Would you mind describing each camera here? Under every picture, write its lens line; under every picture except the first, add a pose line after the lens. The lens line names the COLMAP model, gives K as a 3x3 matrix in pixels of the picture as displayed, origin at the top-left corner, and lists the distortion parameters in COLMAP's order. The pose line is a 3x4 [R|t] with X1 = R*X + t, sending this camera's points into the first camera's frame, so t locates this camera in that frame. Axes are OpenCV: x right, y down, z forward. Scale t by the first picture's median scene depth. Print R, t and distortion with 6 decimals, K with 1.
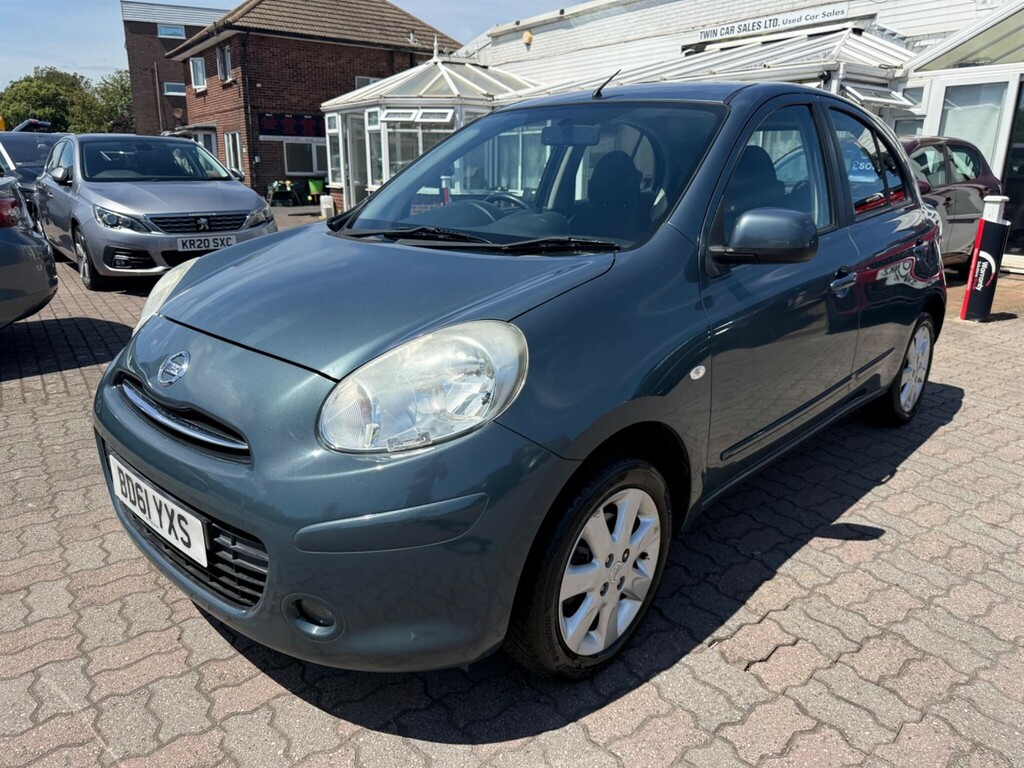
lens RADIAL K [[745.5, 0, 515.7], [0, 745.5, 378.4], [0, 0, 1]] dist [-0.001634, -0.005227]
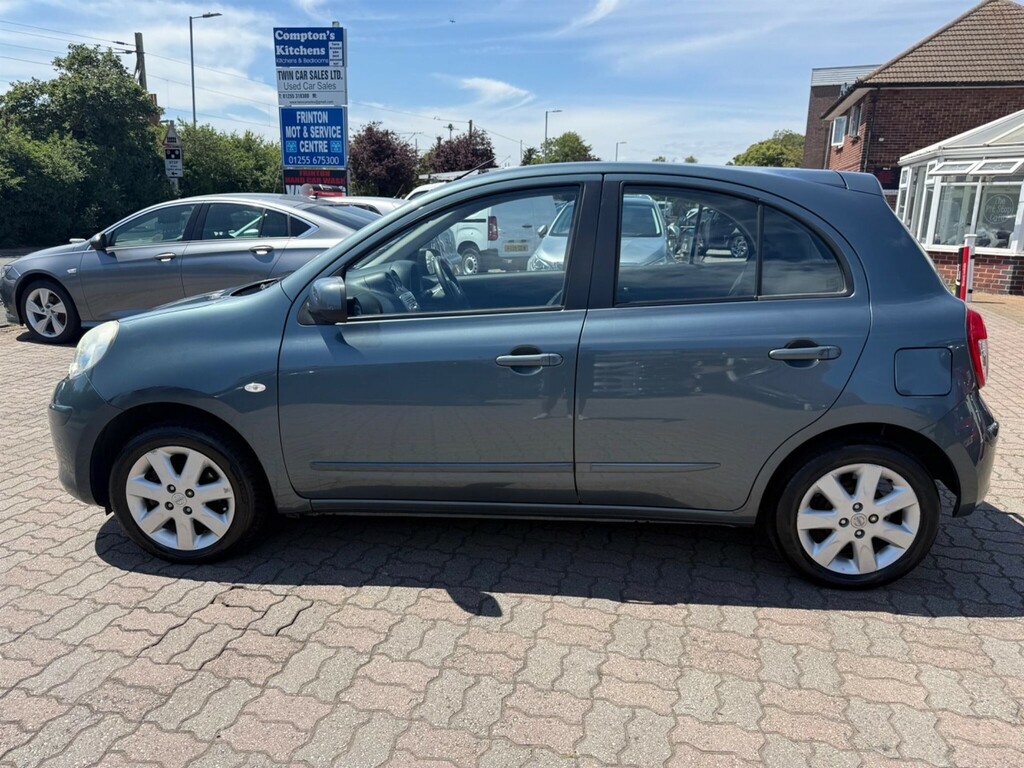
lens RADIAL K [[728.7, 0, 512.0], [0, 728.7, 384.0], [0, 0, 1]] dist [0.007279, -0.007353]
pose [[0.622584, 0.183698, -0.760687, 0.345699], [-0.221945, 0.973592, 0.053461, -0.043268], [0.750420, 0.135547, 0.646914, 0.103517]]
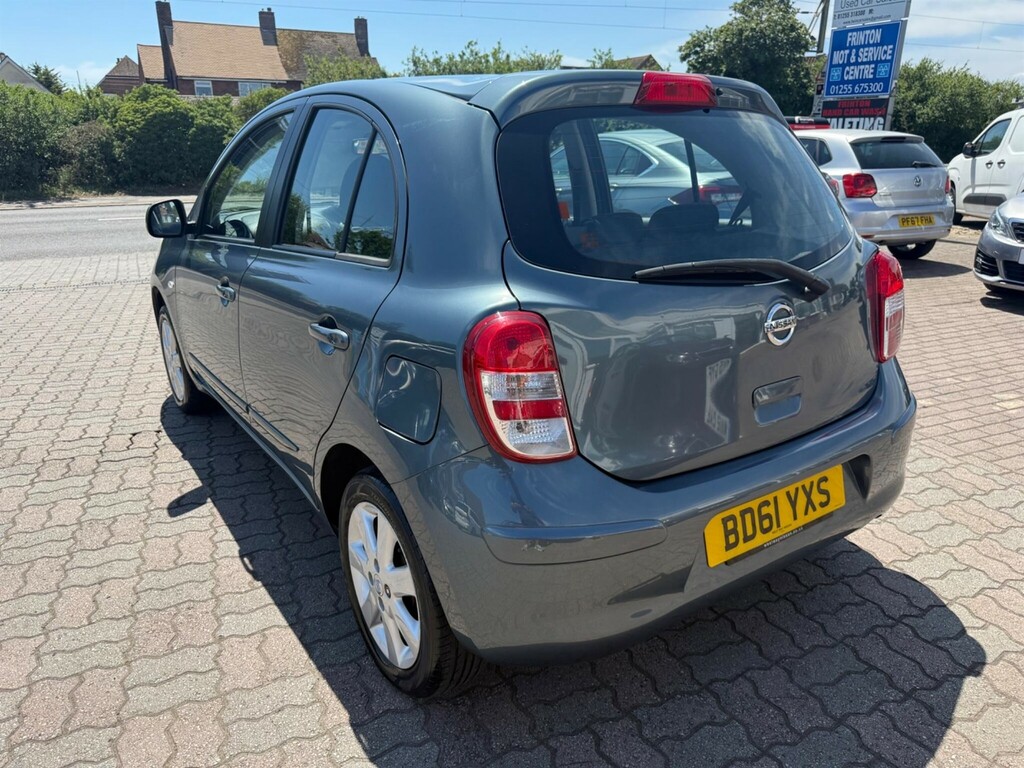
lens RADIAL K [[745.5, 0, 515.7], [0, 745.5, 378.4], [0, 0, 1]] dist [-0.001634, -0.005227]
pose [[-0.220976, 0.289075, -0.931453, 0.390649], [-0.273190, 0.898482, 0.343653, -0.141106], [0.936236, 0.330402, -0.119571, 0.448895]]
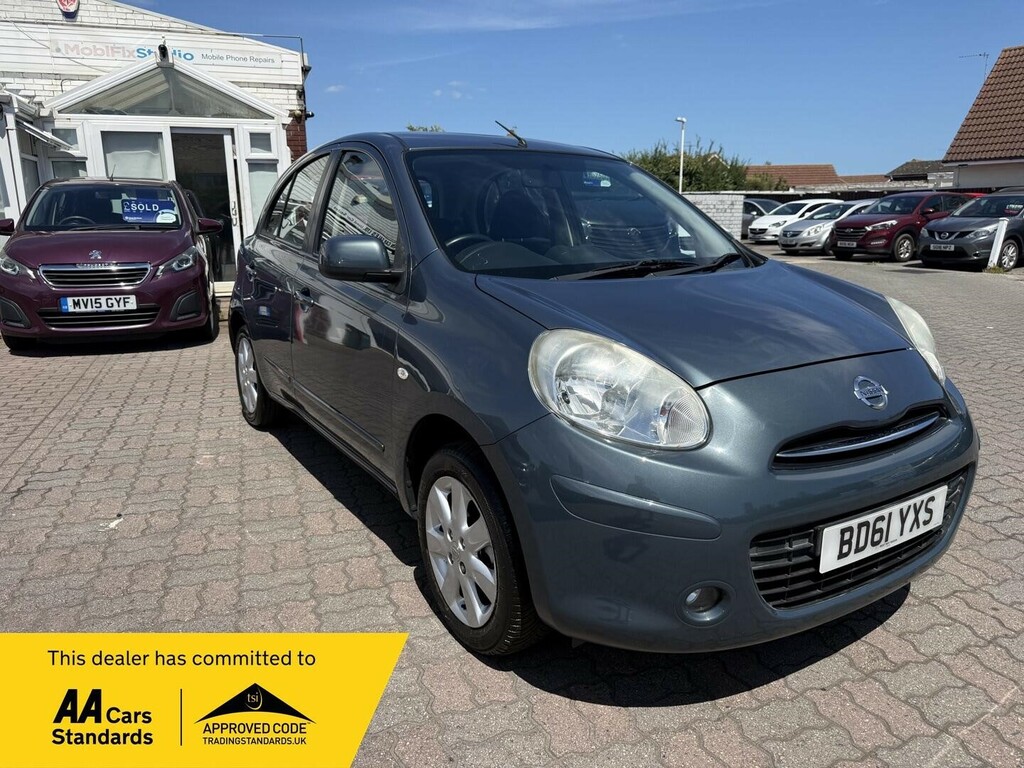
lens RADIAL K [[728.7, 0, 512.0], [0, 728.7, 384.0], [0, 0, 1]] dist [0.007279, -0.007353]
pose [[0.247706, -0.238487, 0.939024, -0.308729], [0.277179, 0.946162, 0.167182, -0.067336], [-0.928339, 0.218866, 0.300473, 0.230560]]
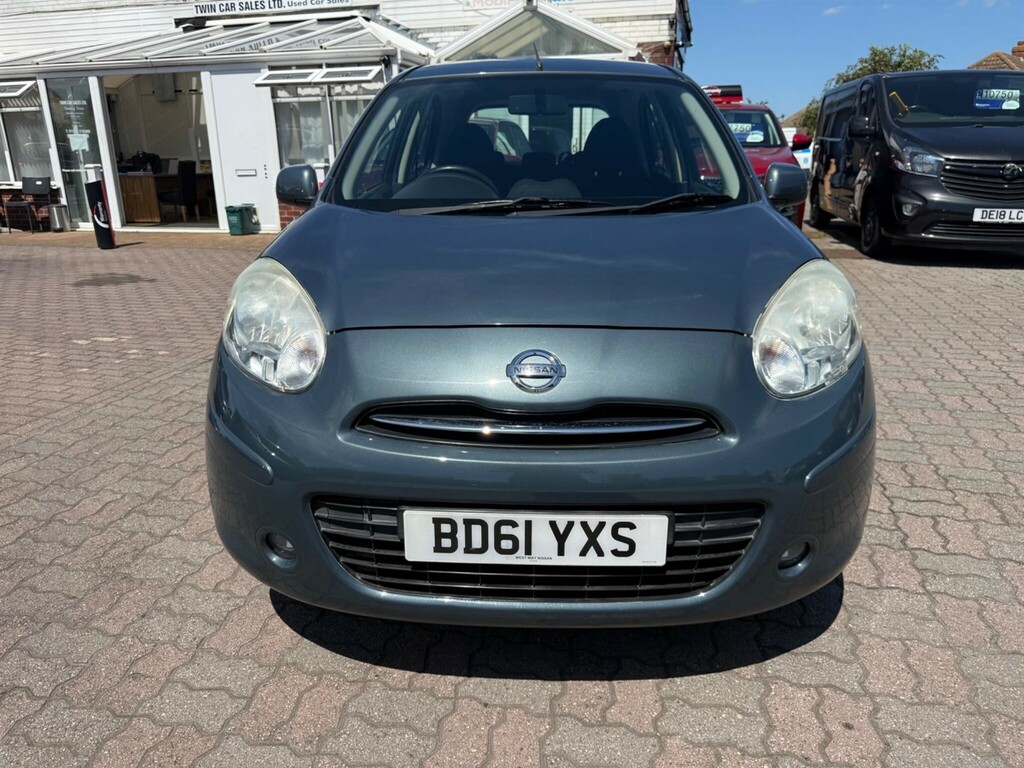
lens RADIAL K [[745.5, 0, 515.7], [0, 745.5, 378.4], [0, 0, 1]] dist [-0.001634, -0.005227]
pose [[0.751755, -0.210784, 0.624847, -0.199640], [0.199486, 0.975834, 0.089183, -0.016582], [-0.628546, 0.057604, 0.775637, 0.072610]]
